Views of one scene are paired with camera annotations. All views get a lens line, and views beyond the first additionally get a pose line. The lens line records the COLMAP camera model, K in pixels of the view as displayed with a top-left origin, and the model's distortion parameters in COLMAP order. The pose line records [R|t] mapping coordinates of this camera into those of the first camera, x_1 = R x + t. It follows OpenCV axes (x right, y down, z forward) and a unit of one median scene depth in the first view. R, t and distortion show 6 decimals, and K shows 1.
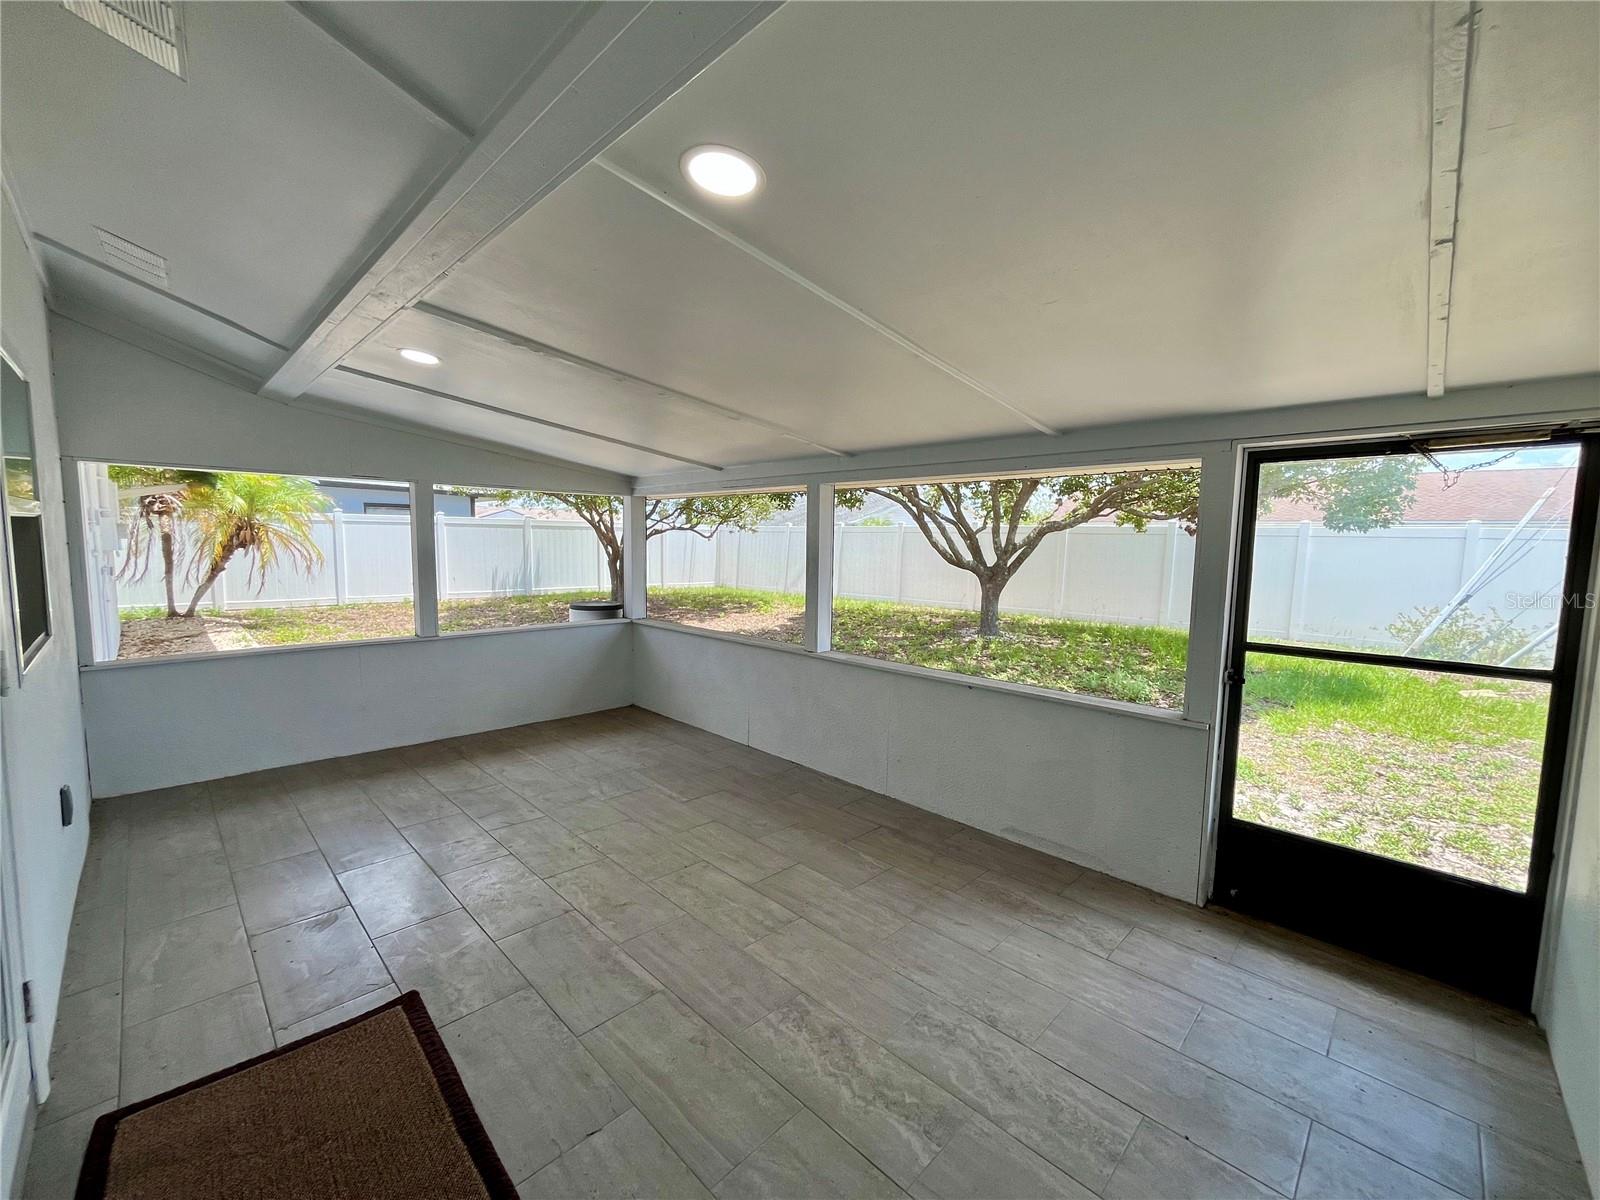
lens RADIAL K [[648.9, 0, 801.3], [0, 648.9, 602.0], [0, 0, 1]] dist [-0.000825, -0.000230]
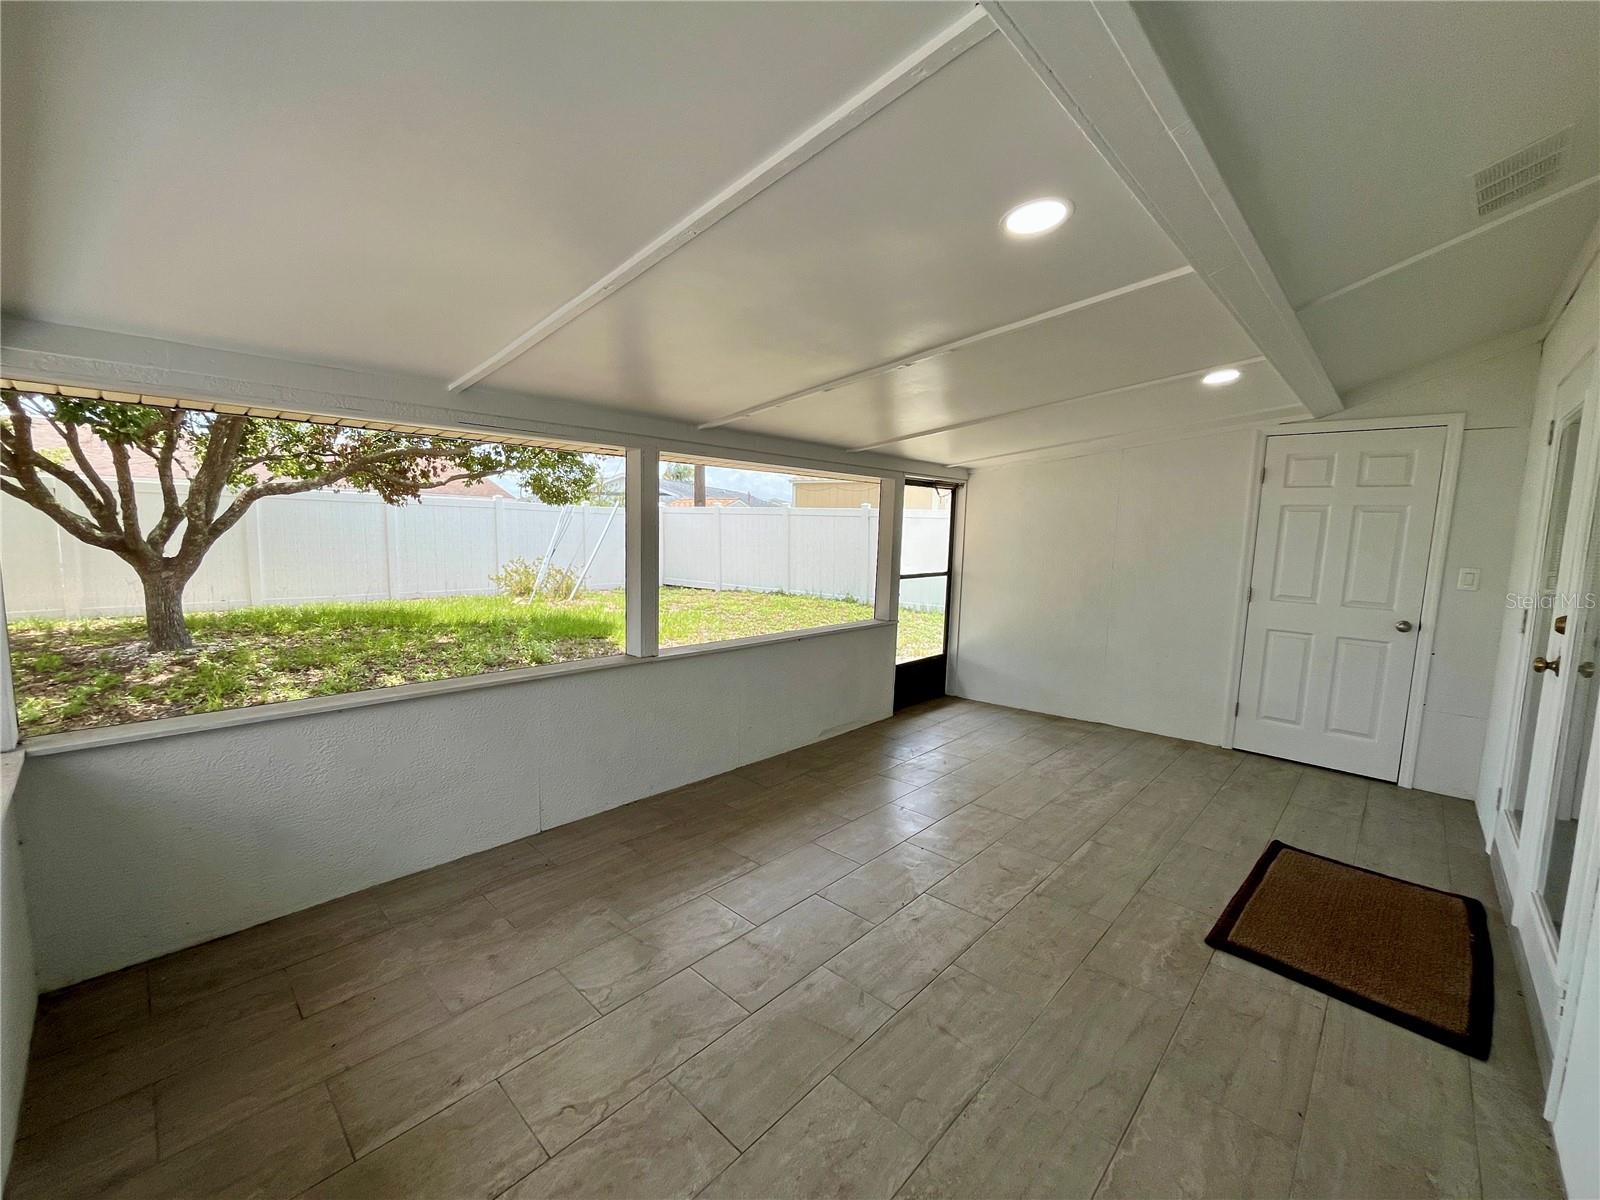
lens RADIAL K [[648.9, 0, 801.3], [0, 648.9, 602.0], [0, 0, 1]] dist [-0.000825, -0.000230]
pose [[-0.022571, -0.129855, 0.991276, -1.205364], [0.067333, 0.989080, 0.131100, -0.128759], [-0.997475, 0.069704, -0.013581, 1.250197]]
